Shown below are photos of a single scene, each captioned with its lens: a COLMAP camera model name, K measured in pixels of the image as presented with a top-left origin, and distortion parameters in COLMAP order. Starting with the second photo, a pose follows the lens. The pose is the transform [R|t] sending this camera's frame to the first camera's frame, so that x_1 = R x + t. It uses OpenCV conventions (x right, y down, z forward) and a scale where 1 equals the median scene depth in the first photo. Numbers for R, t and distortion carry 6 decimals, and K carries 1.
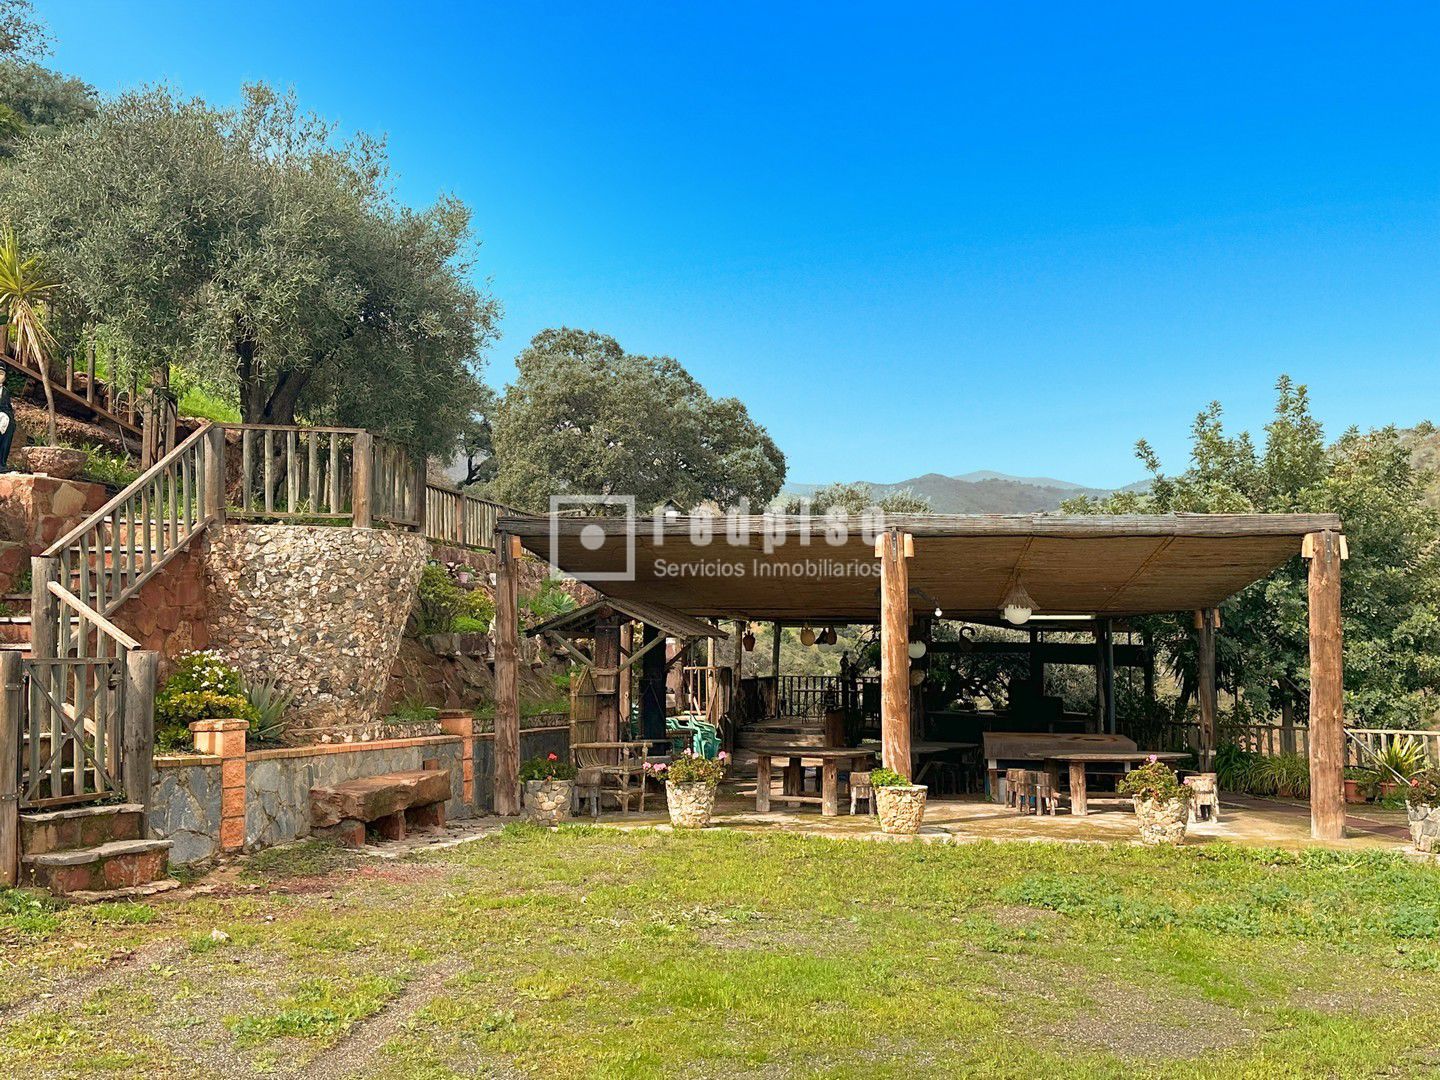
lens RADIAL K [[1552.9, 0, 717.0], [0, 1552.9, 543.1], [0, 0, 1]] dist [0.149711, 0.000000]
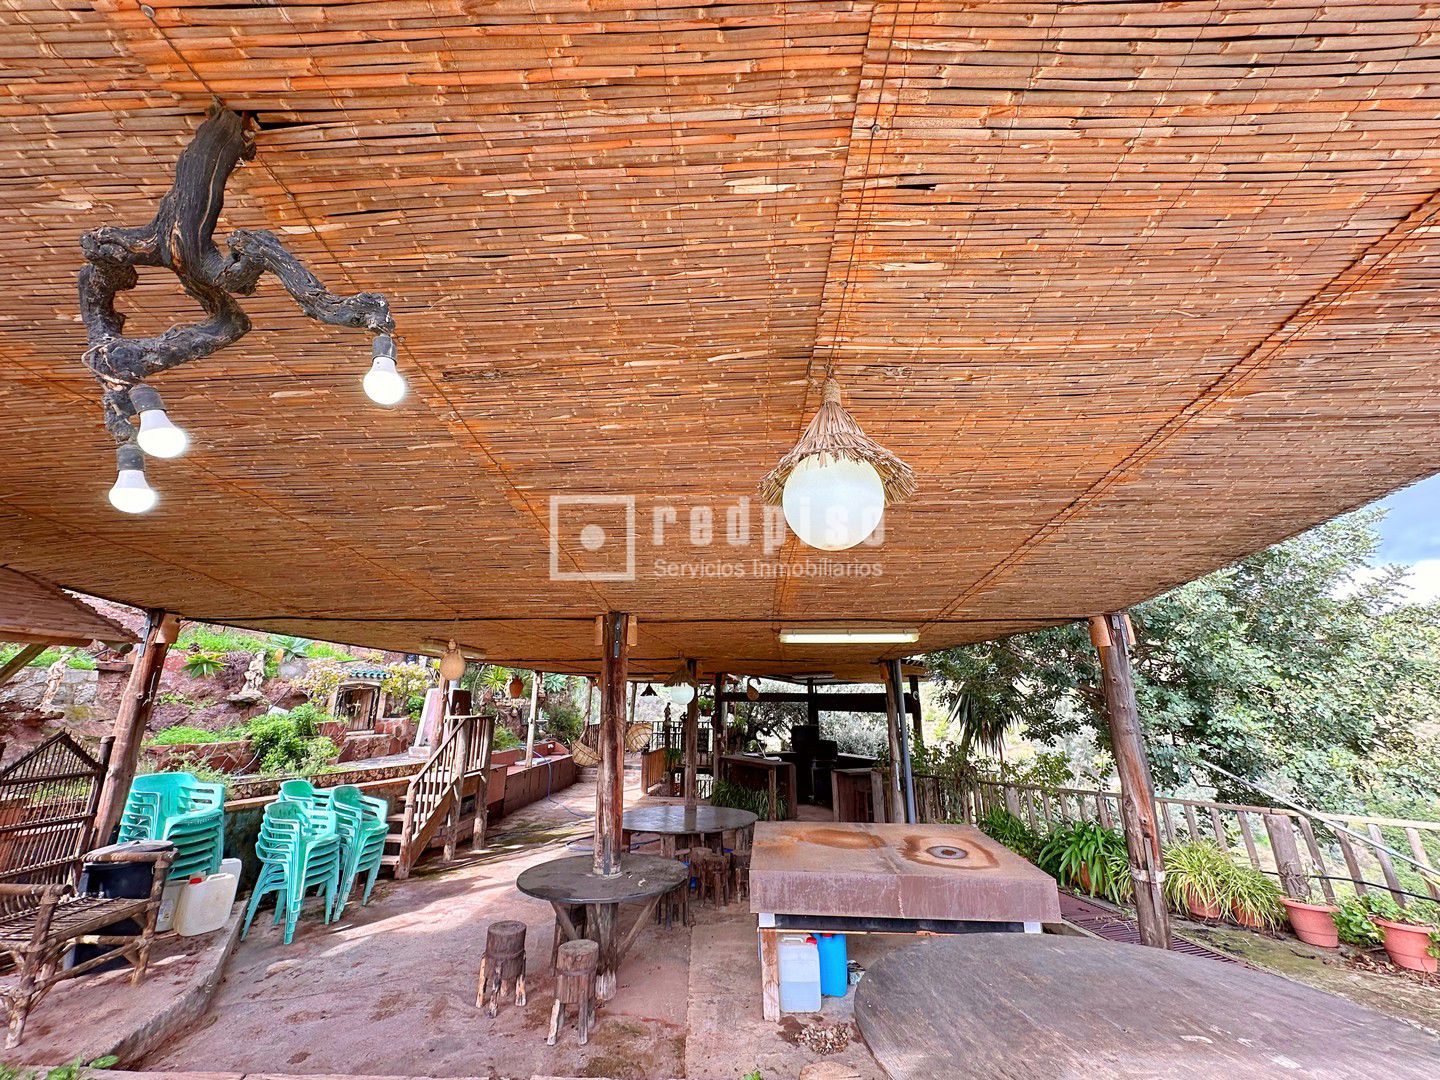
lens RADIAL K [[569.7, 0, 718.1], [0, 569.7, 537.9], [0, 0, 1]] dist [-0.006044, 0.000586]
pose [[0.997928, 0.021298, 0.060707, 0.137014], [-0.007571, 0.975934, -0.217935, 0.058363], [-0.063888, 0.217024, 0.974073, 0.743497]]
